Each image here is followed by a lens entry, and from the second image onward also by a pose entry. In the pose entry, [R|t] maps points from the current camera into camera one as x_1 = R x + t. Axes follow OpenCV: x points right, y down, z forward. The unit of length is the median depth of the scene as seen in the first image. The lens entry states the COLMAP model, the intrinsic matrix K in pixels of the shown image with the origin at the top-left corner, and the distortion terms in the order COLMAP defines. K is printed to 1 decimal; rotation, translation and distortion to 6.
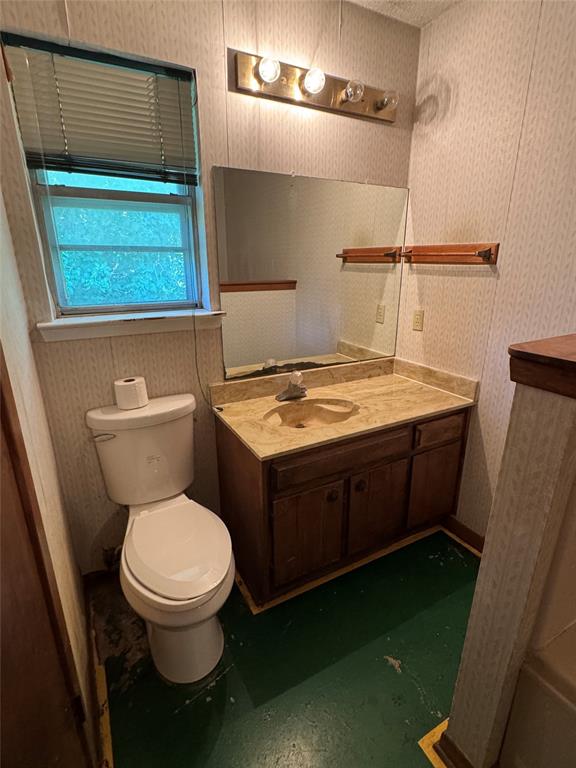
lens RADIAL K [[387.0, 0, 288.0], [0, 387.0, 383.9], [0, 0, 1]] dist [-0.012479, 0.002192]
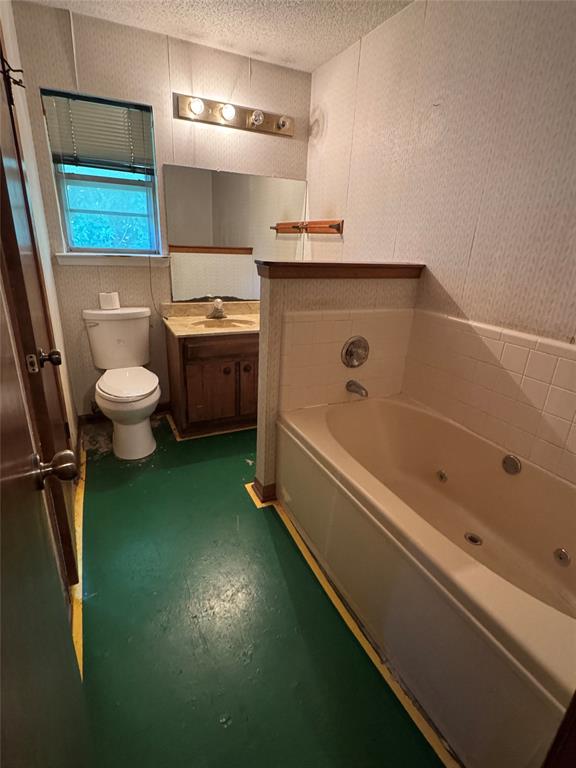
lens RADIAL K [[387.0, 0, 287.6], [0, 387.0, 384.0], [0, 0, 1]] dist [-0.012479, 0.002192]
pose [[0.997683, 0.059467, -0.033044, 0.419607], [-0.057972, 0.997326, 0.044506, 0.251443], [0.035602, -0.042487, 0.998462, -0.624071]]
